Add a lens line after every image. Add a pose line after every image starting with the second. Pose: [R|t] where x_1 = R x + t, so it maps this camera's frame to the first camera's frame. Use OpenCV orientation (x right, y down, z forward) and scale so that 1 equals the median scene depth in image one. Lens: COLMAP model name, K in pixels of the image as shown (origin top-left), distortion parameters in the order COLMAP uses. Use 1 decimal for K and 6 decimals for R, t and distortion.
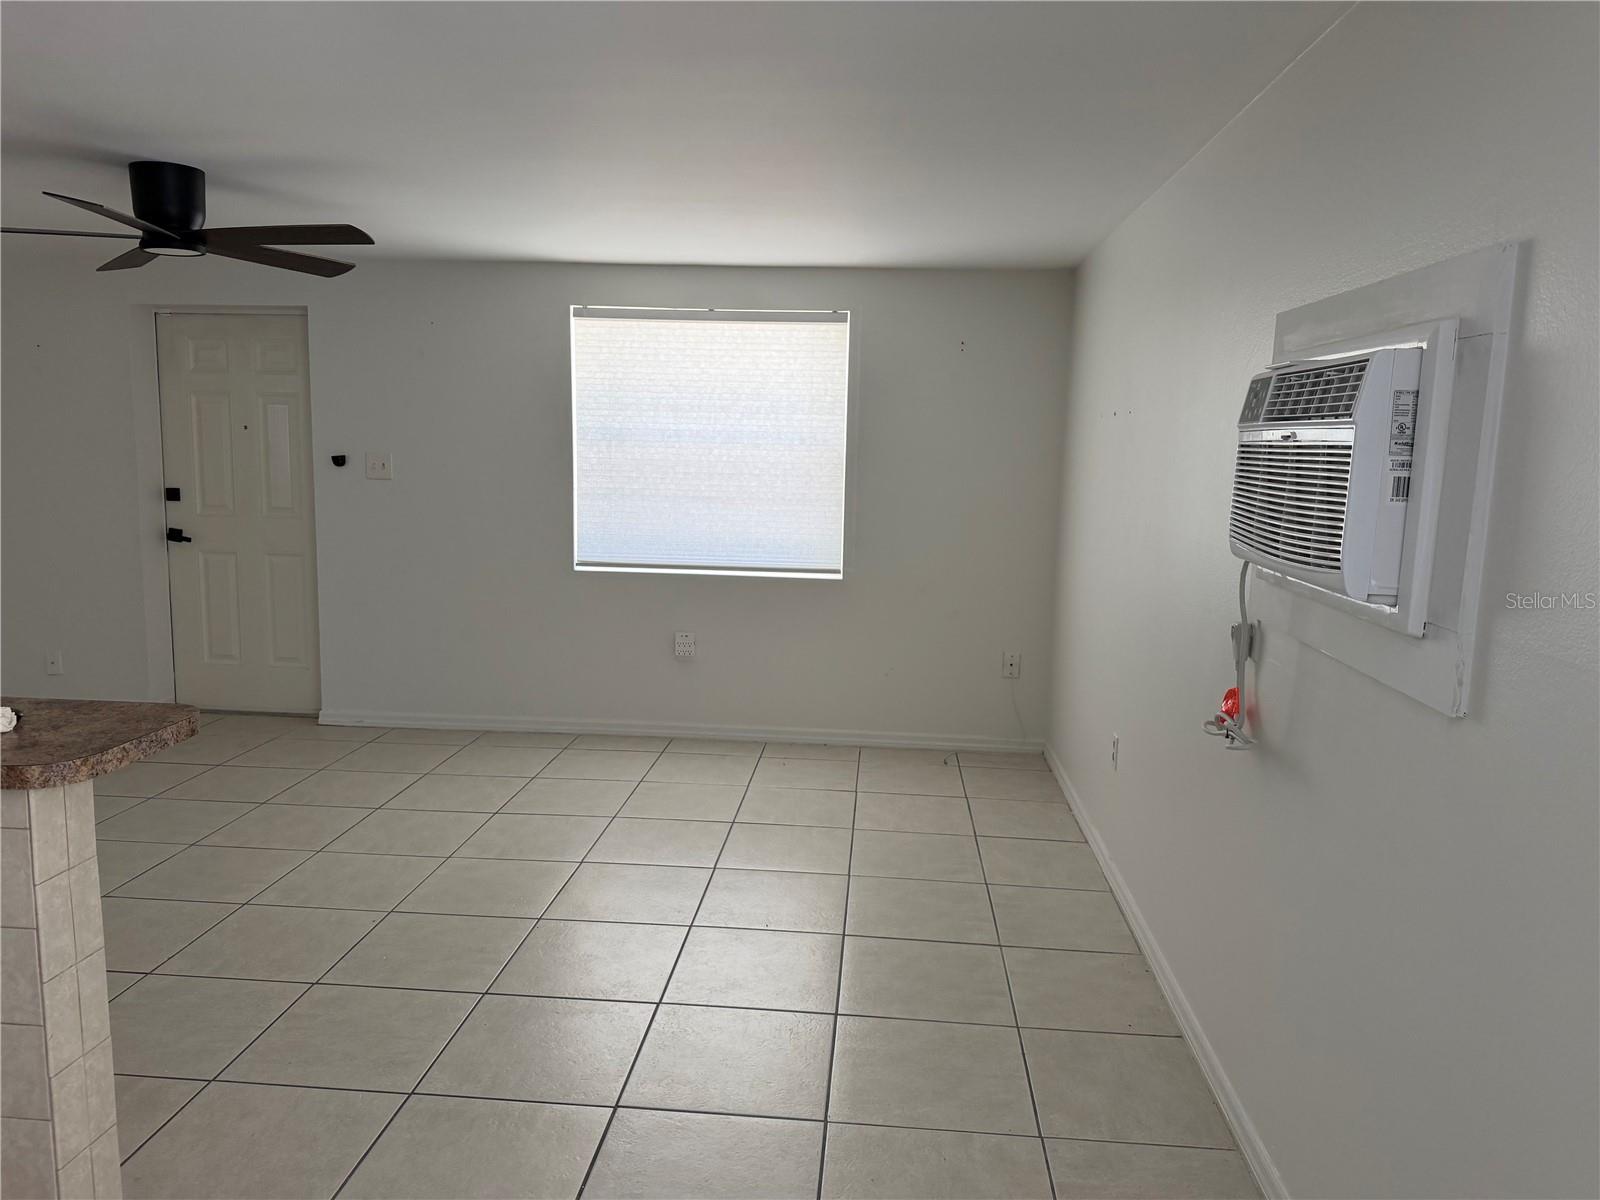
lens RADIAL K [[1175.6, 0, 793.2], [0, 1175.6, 596.0], [0, 0, 1]] dist [0.081920, -0.021439]
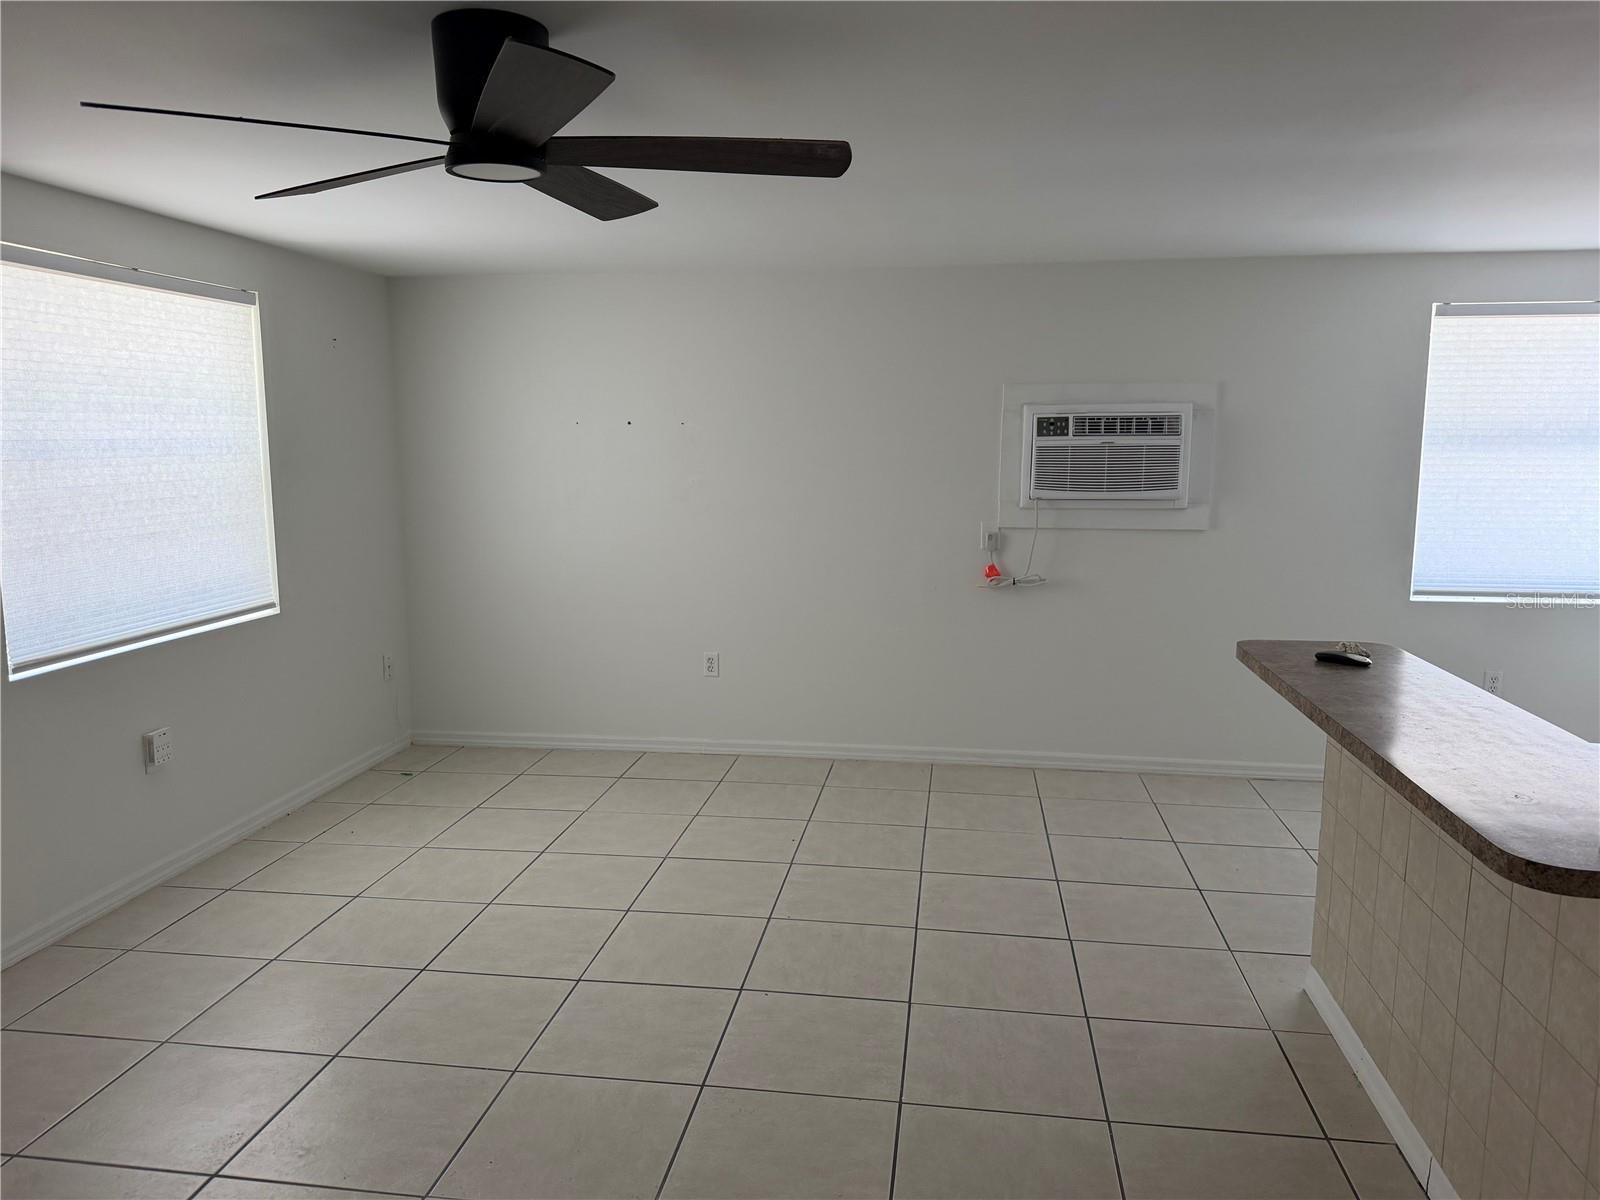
lens RADIAL K [[1175.6, 0, 784.1], [0, 1175.6, 587.6], [0, 0, 1]] dist [0.081920, -0.021439]
pose [[0.081205, -0.153253, 0.984845, -0.766710], [0.166924, 0.976243, 0.138151, -0.089494], [-0.982620, 0.153176, 0.104857, 0.562942]]
